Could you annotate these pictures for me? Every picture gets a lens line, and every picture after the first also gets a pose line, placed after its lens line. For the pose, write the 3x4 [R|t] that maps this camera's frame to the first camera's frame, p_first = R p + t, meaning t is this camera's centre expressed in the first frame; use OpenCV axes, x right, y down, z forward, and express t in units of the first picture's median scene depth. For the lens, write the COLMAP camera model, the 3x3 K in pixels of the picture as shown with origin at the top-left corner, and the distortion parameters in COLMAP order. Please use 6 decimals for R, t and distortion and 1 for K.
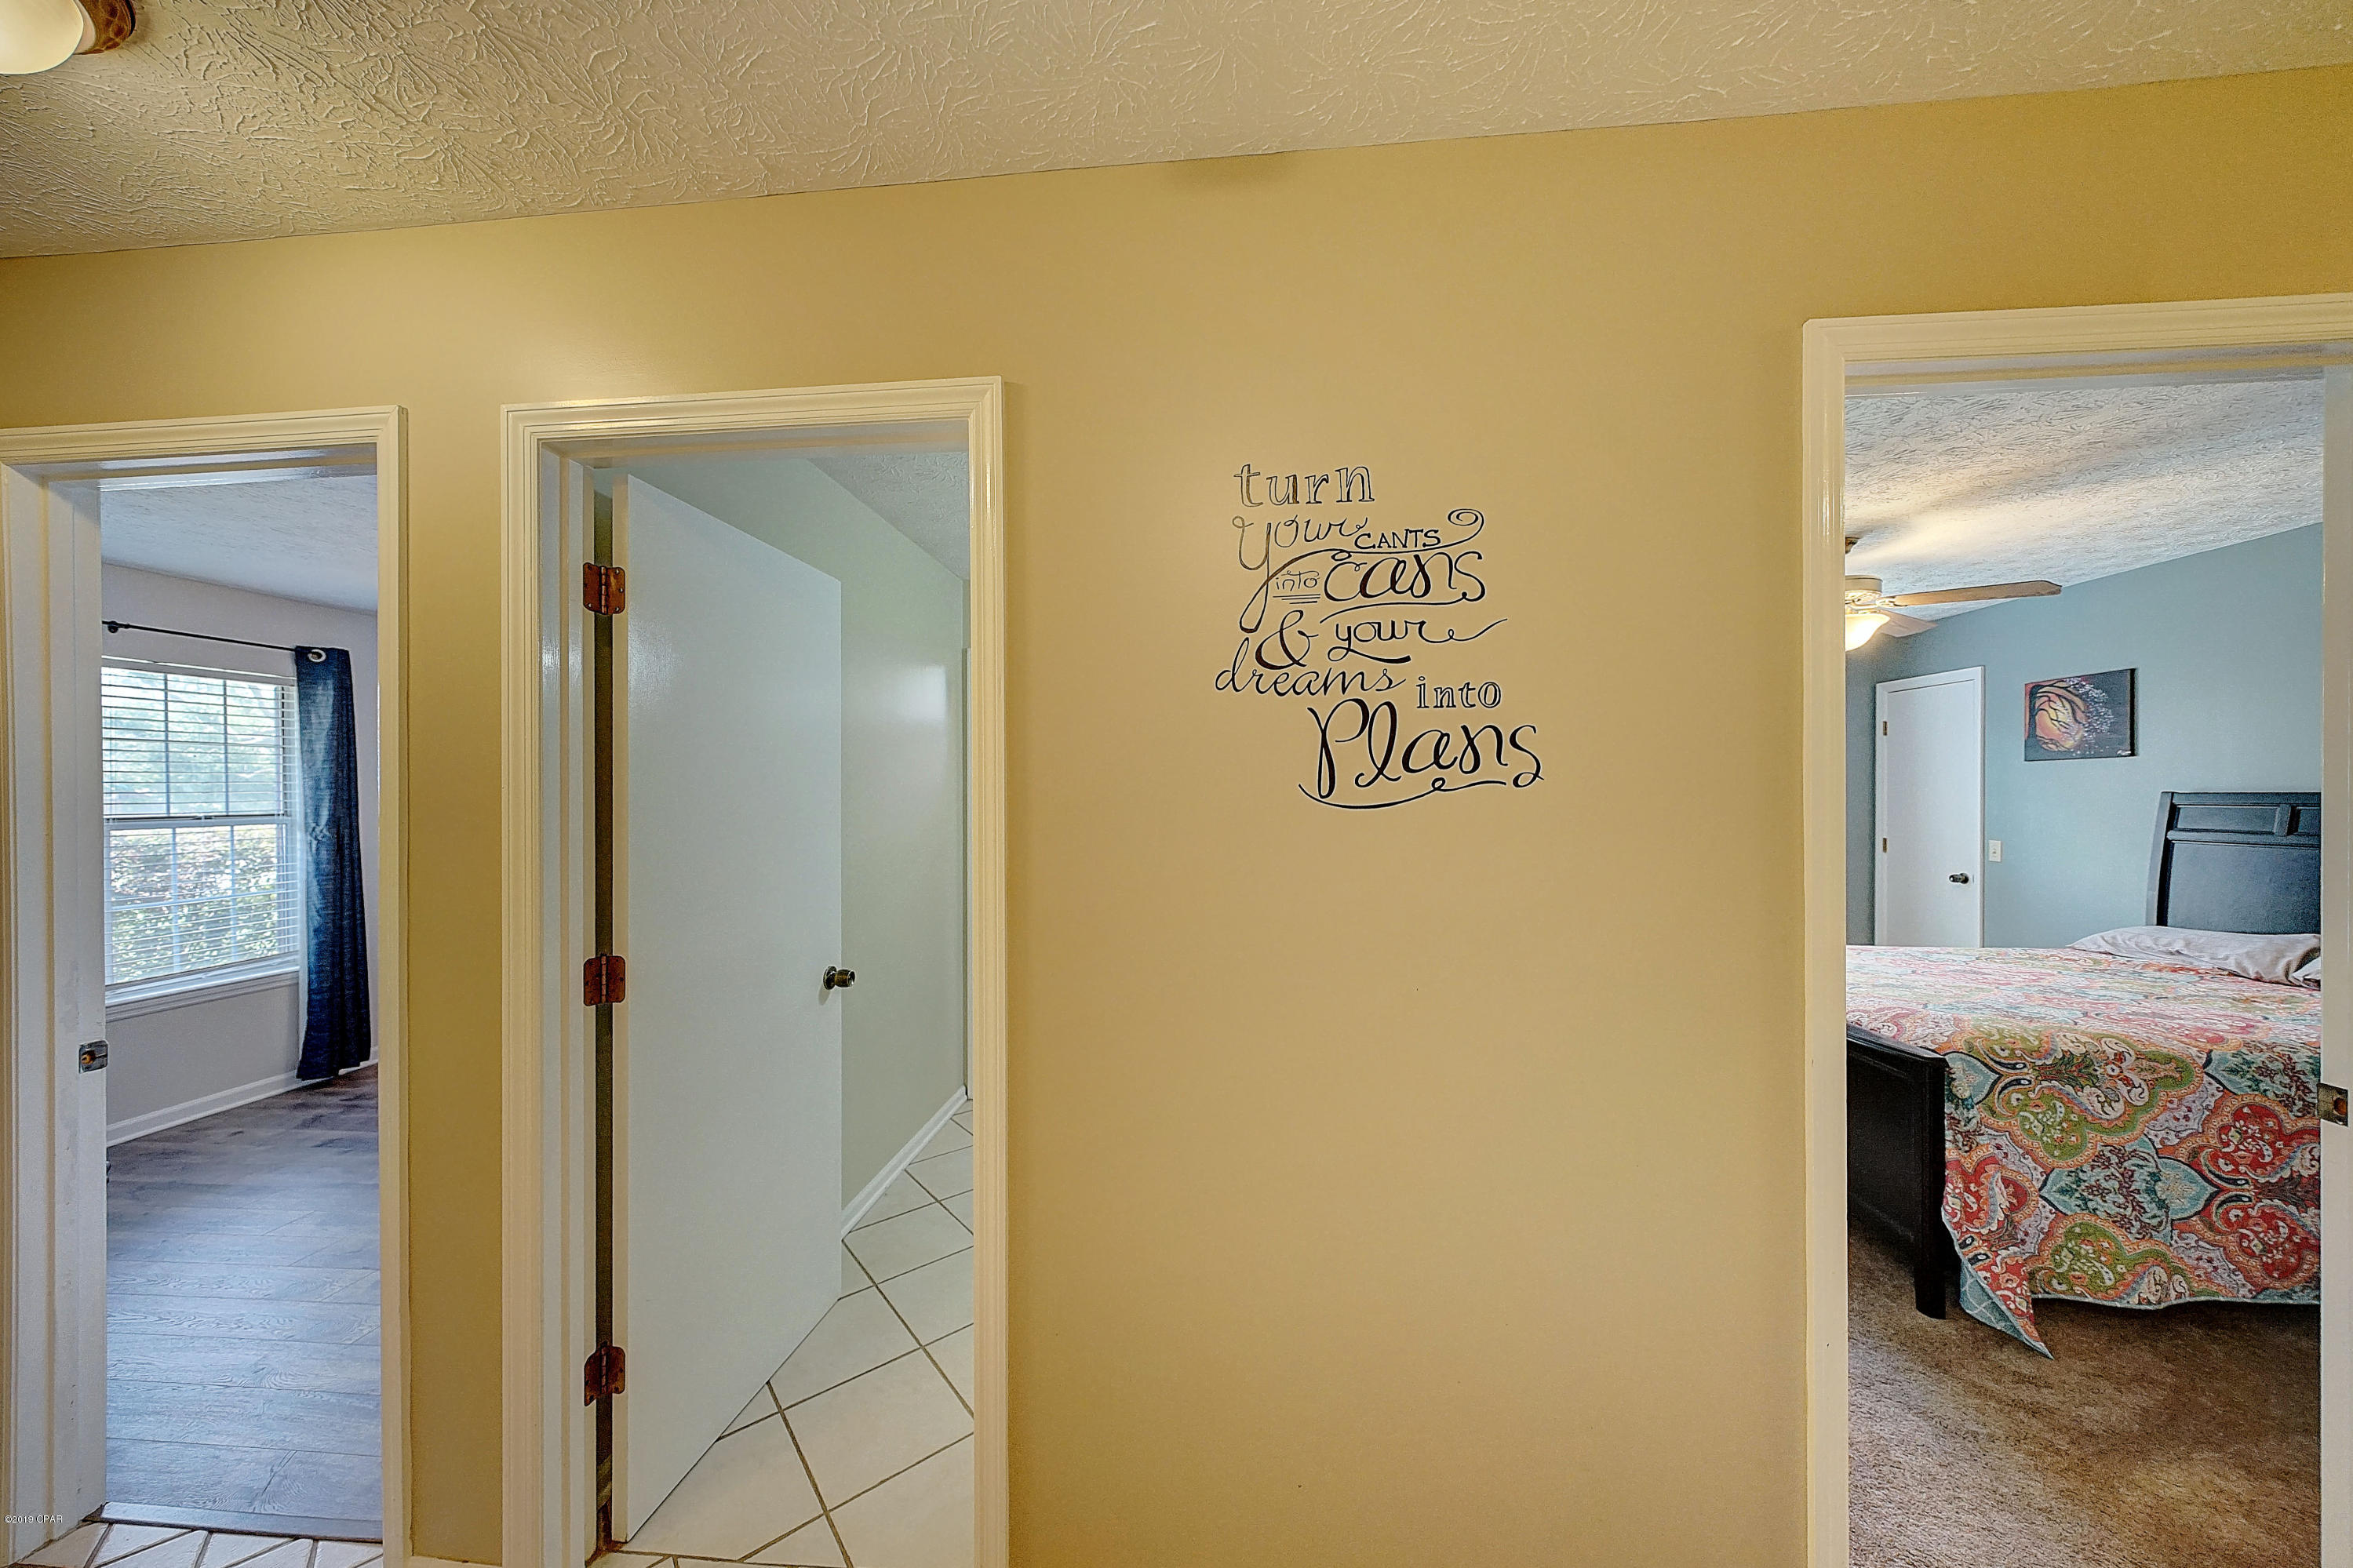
lens RADIAL K [[805.0, 0, 1164.2], [0, 805.0, 793.9], [0, 0, 1]] dist [0.006033, -0.001024]
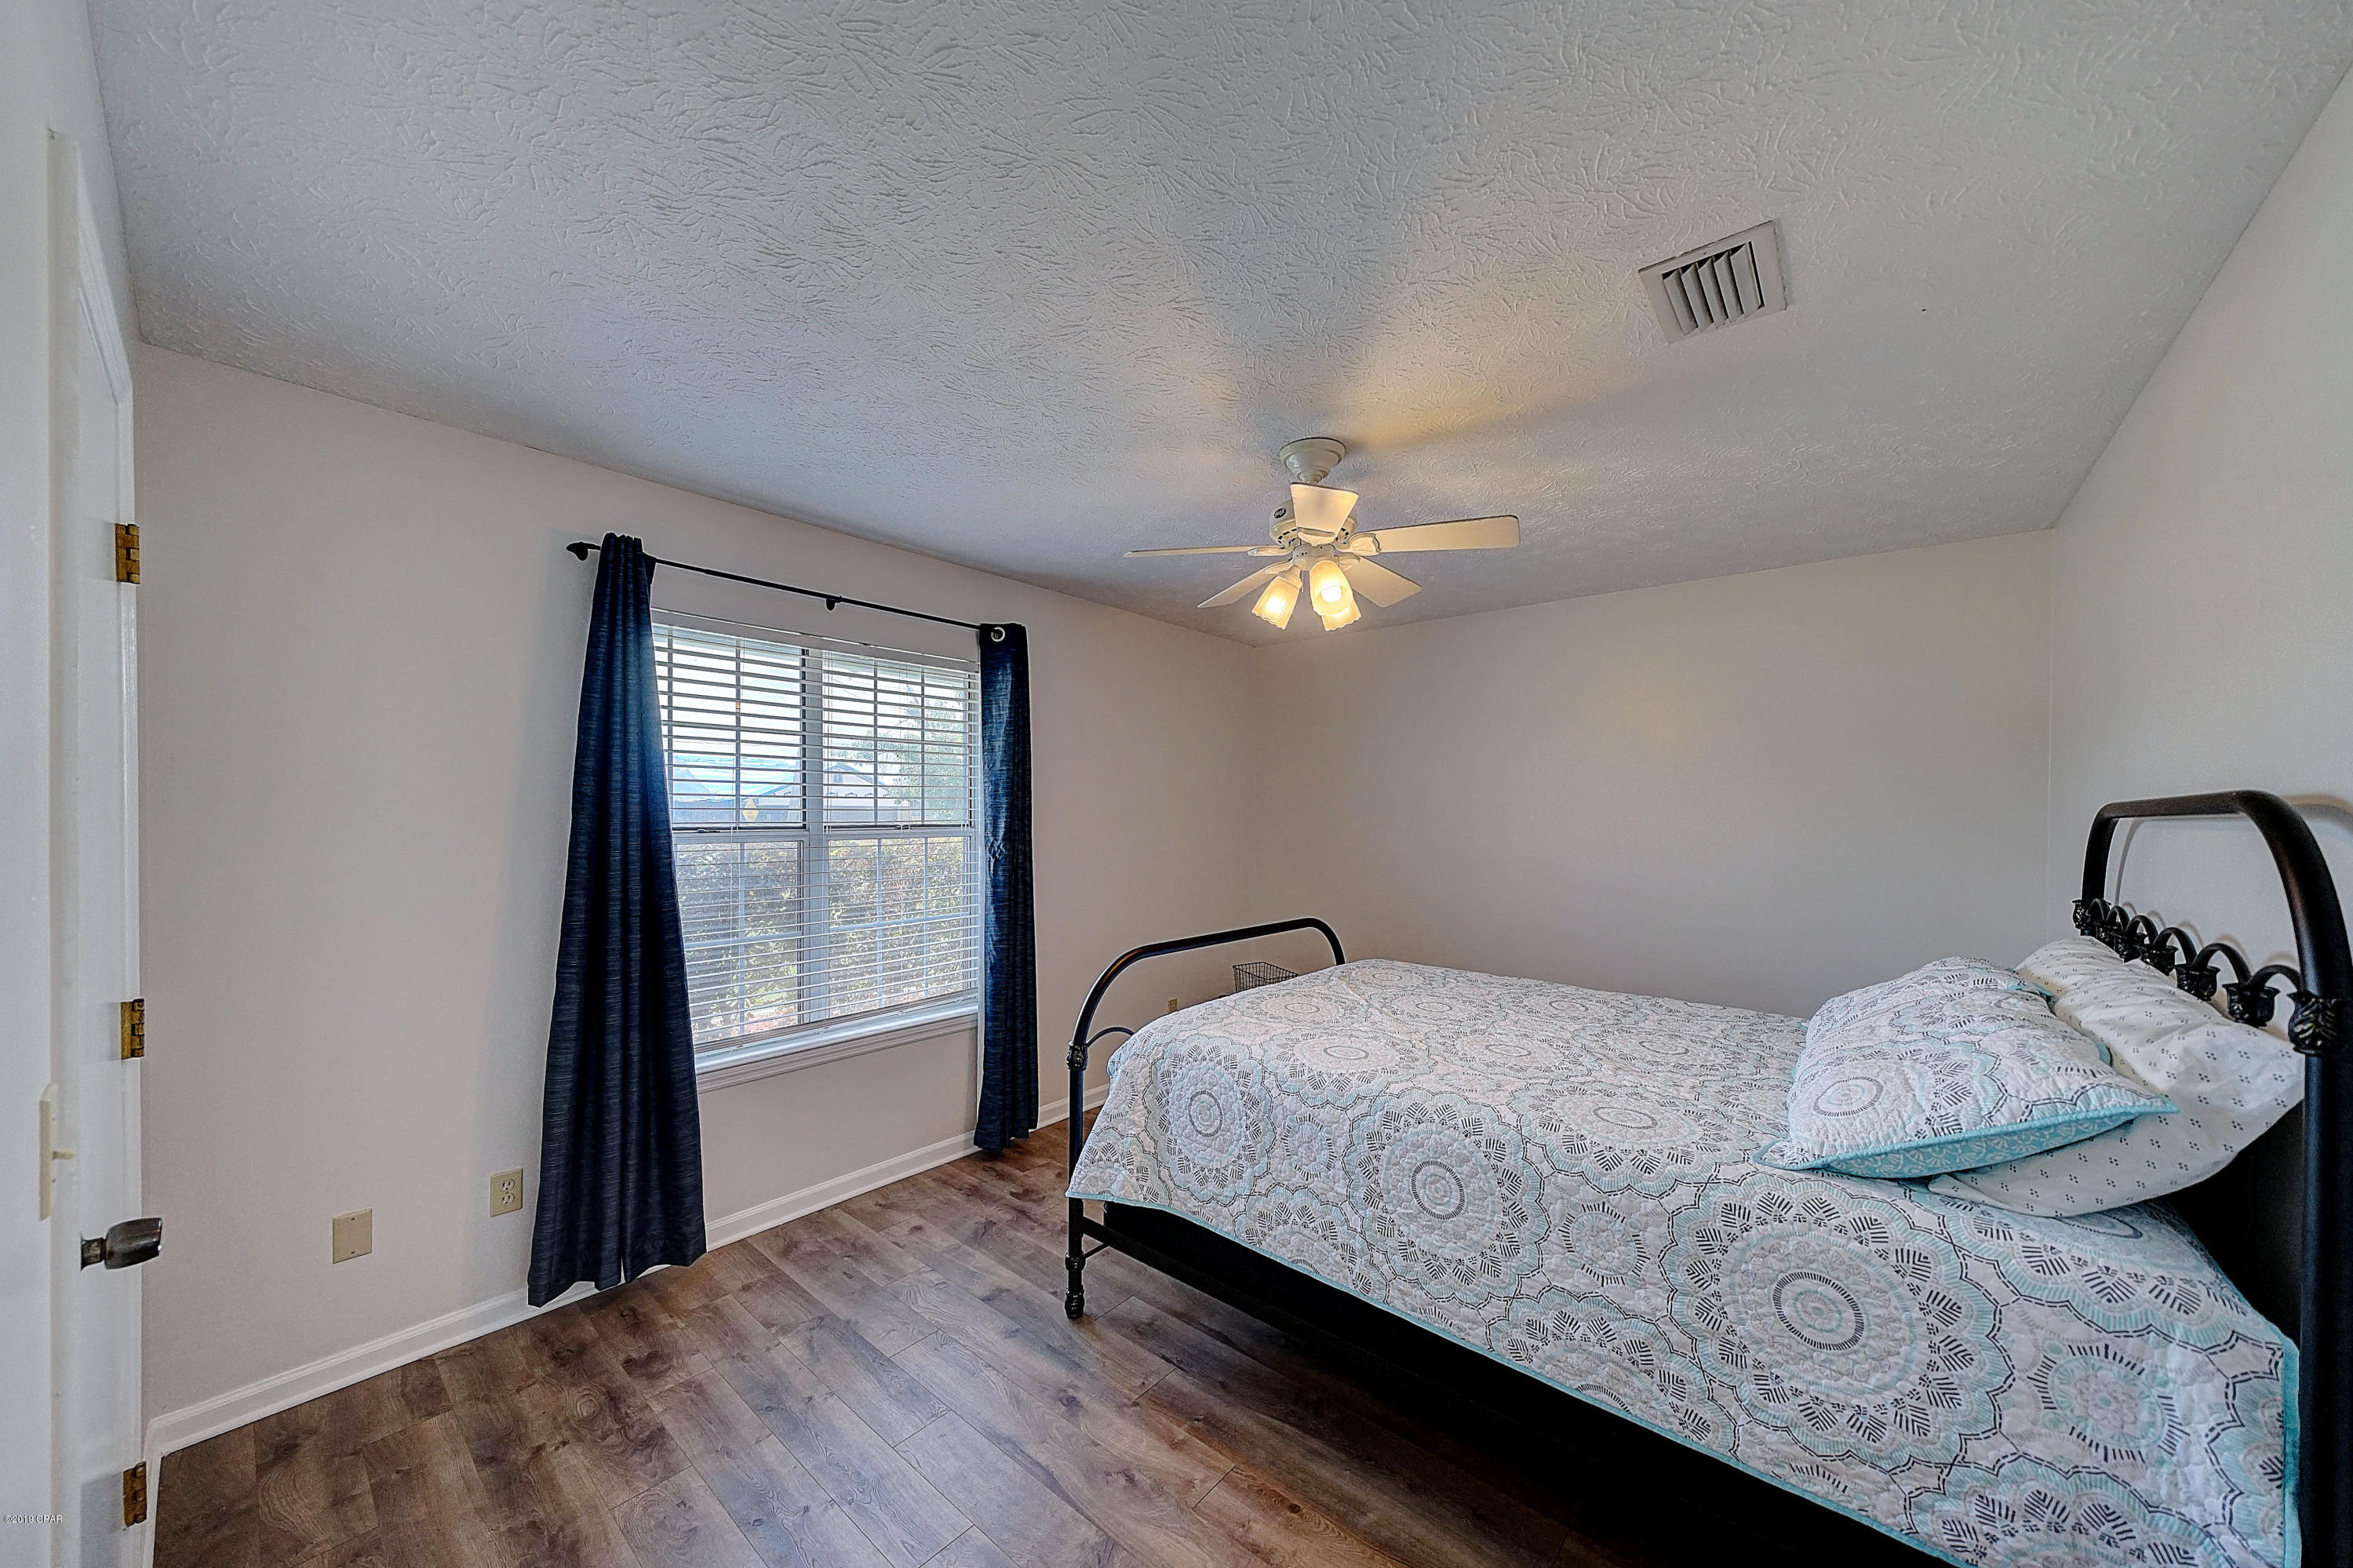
lens RADIAL K [[805.0, 0, 1178.2], [0, 805.0, 802.3], [0, 0, 1]] dist [0.006033, -0.001024]
pose [[0.828149, 0.004924, -0.560486, -0.433800], [-0.012217, 0.999882, -0.009267, 0.006172], [0.560374, 0.014522, 0.828112, 0.425963]]
